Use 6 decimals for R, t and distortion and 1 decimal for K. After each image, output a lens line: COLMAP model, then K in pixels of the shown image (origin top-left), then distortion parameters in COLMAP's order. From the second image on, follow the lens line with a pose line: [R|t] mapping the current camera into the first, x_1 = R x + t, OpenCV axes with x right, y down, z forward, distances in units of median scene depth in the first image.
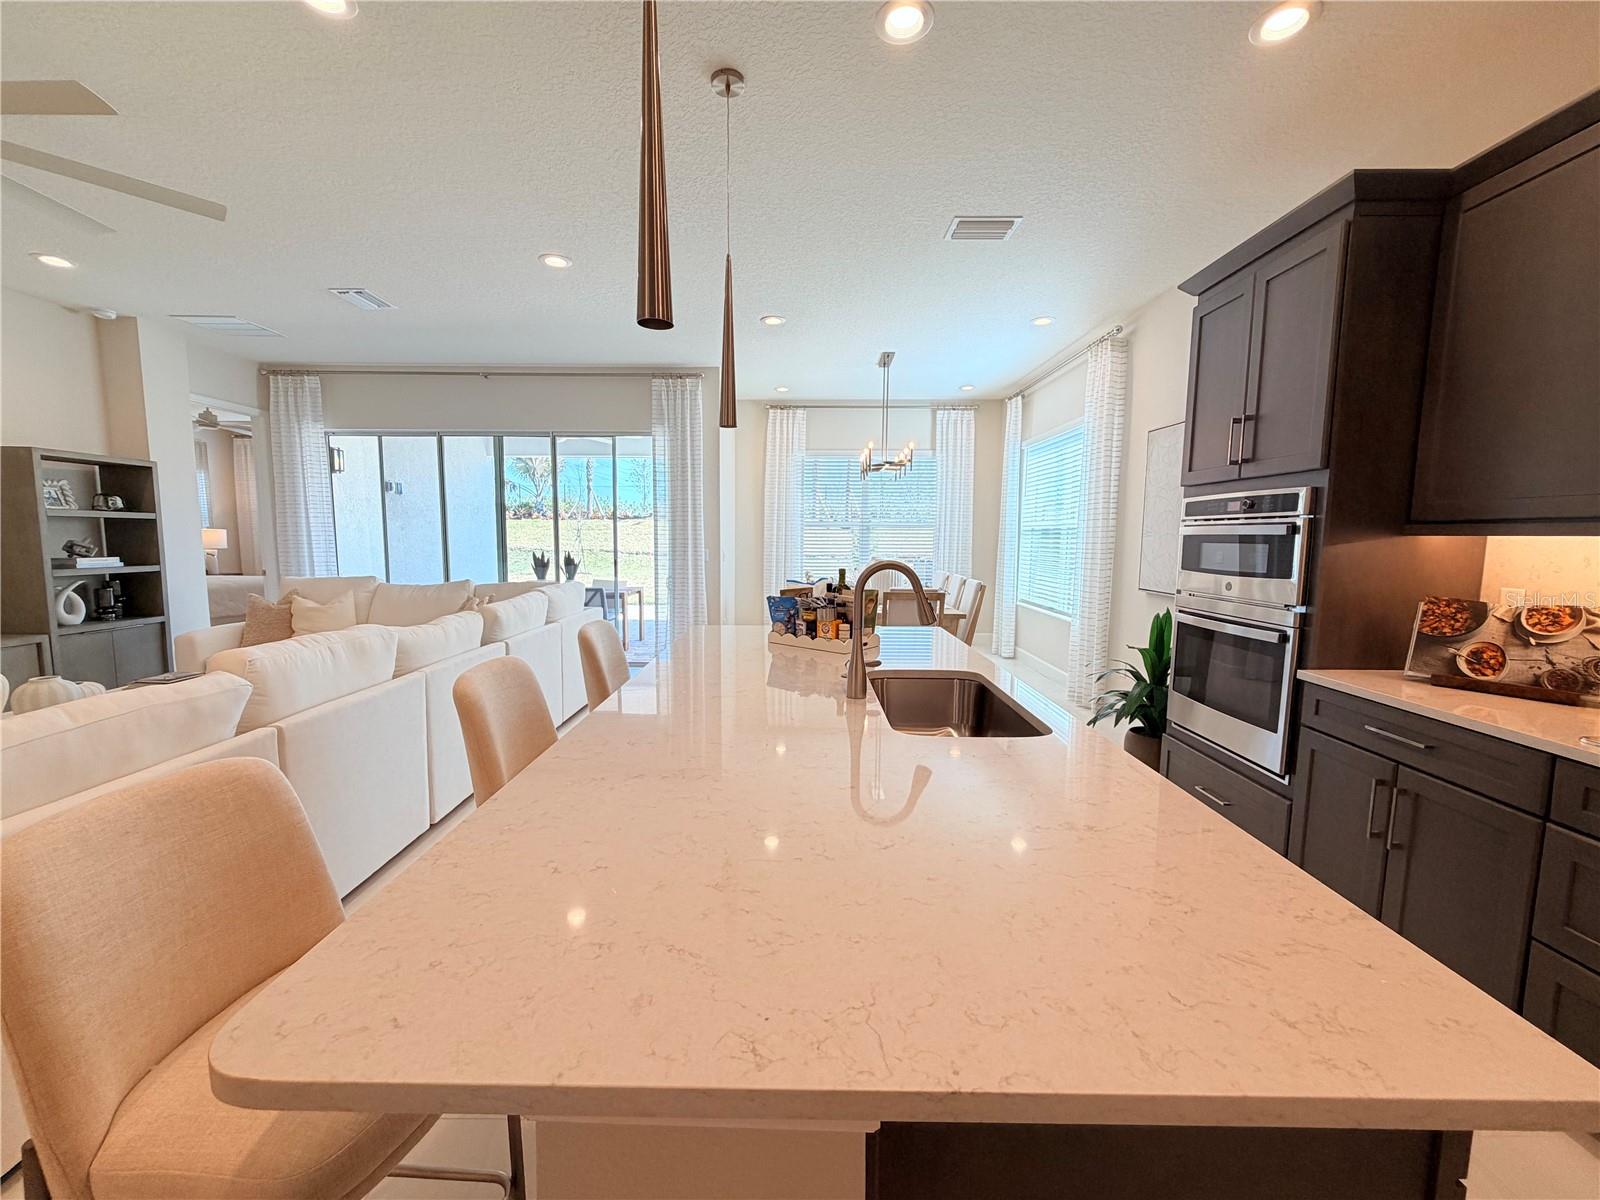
lens RADIAL K [[636.3, 0, 795.2], [0, 636.3, 601.0], [0, 0, 1]] dist [-0.001055, 0.000124]
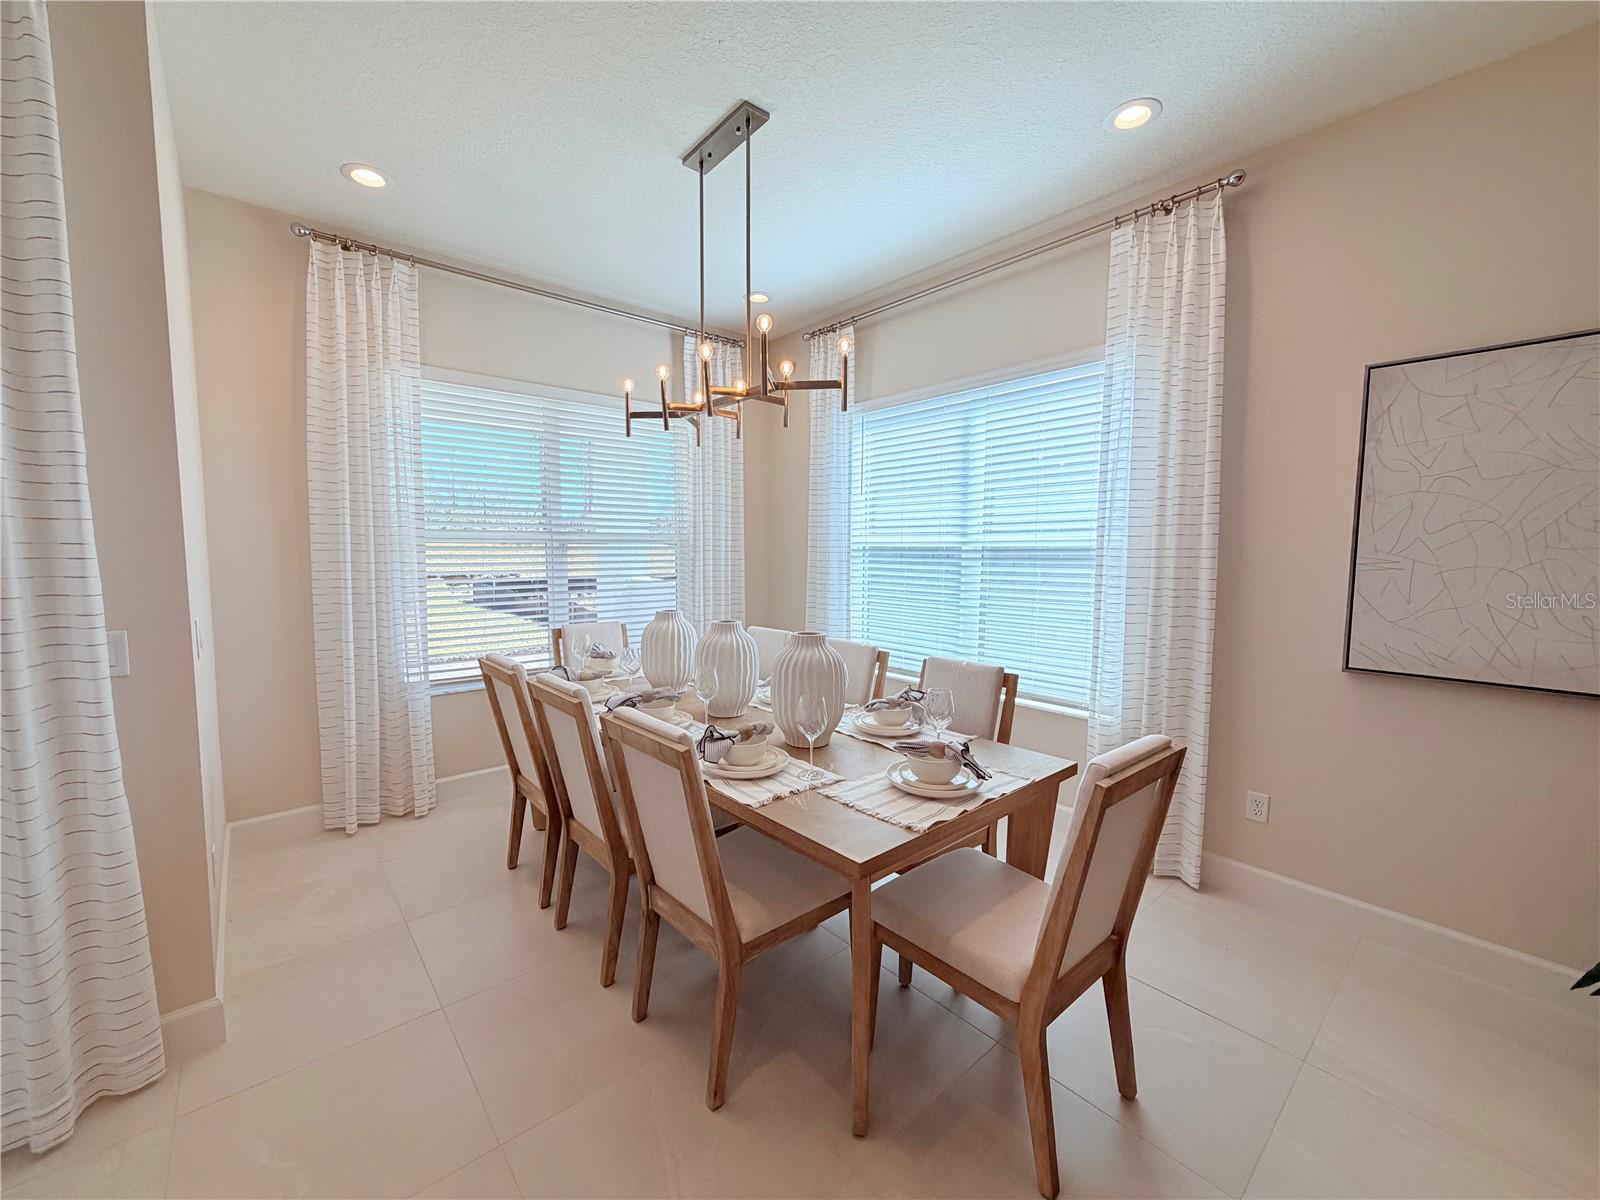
lens RADIAL K [[636.3, 0, 797.4], [0, 636.3, 596.4], [0, 0, 1]] dist [-0.001055, 0.000124]
pose [[0.752329, -0.053412, 0.656619, -0.139050], [0.069916, 0.997552, 0.001037, -0.107991], [-0.655067, 0.045128, 0.754222, 0.878004]]
